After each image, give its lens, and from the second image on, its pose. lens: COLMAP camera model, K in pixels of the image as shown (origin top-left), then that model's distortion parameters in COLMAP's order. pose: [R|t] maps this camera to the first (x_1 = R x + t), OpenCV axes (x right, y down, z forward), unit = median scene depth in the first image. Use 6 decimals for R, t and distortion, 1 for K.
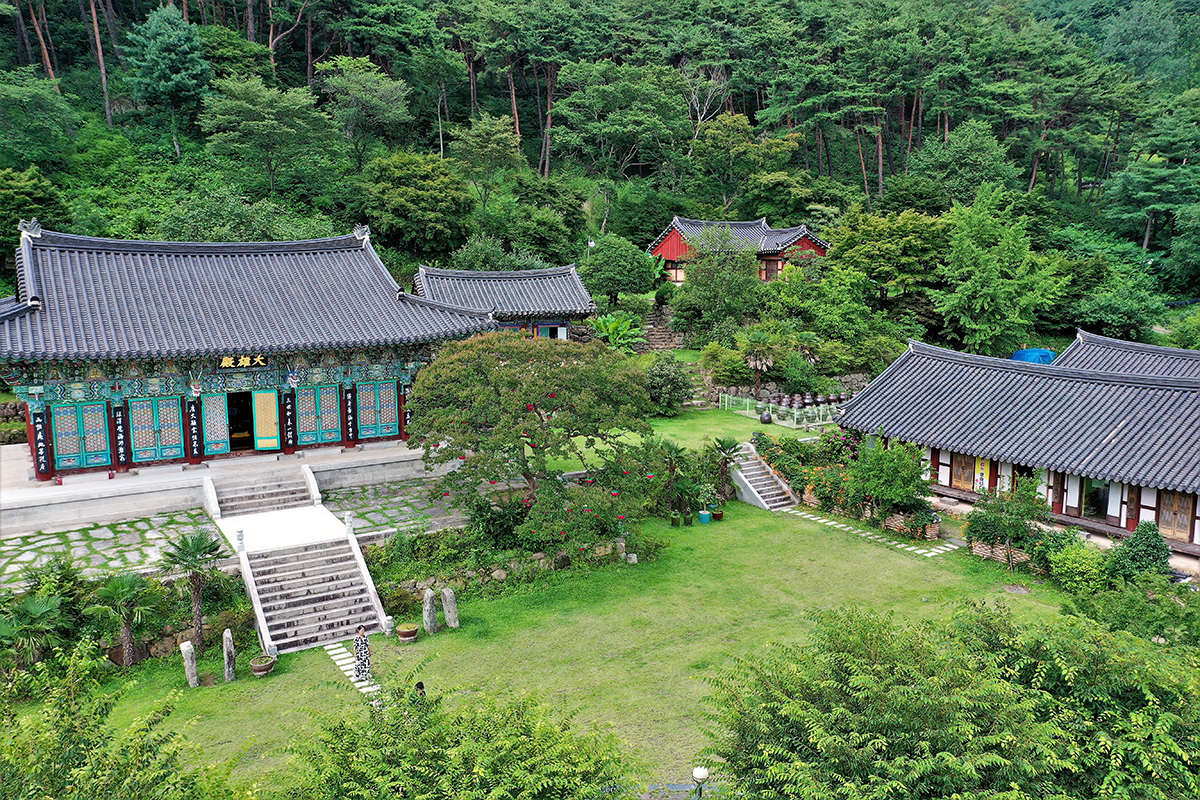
lens RADIAL K [[939.1, 0, 600.0], [0, 939.1, 400.0], [0, 0, 1]] dist [-0.001836, 0.000603]
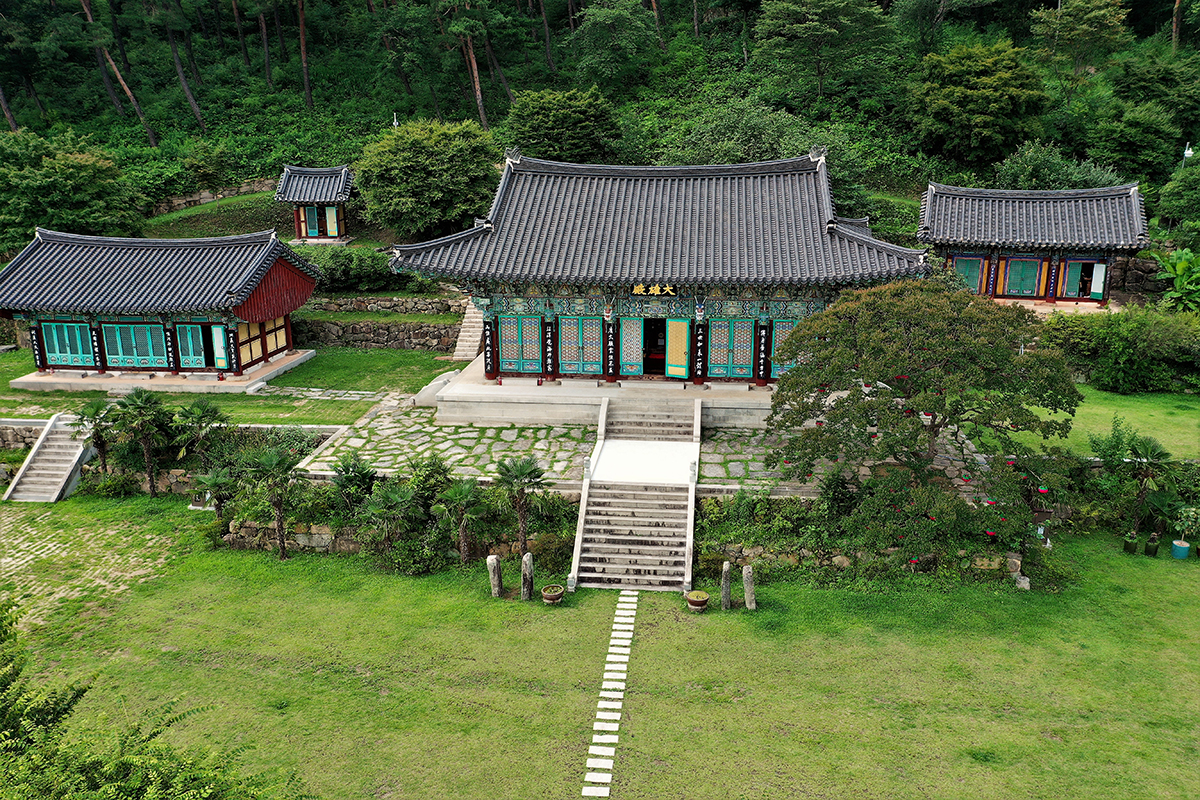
lens RADIAL K [[939.1, 0, 600.0], [0, 939.1, 400.0], [0, 0, 1]] dist [-0.001836, 0.000603]
pose [[0.776817, 0.161968, -0.608541, 0.213031], [-0.089574, 0.984951, 0.147809, -0.068787], [0.623324, -0.060311, 0.779635, 0.164692]]
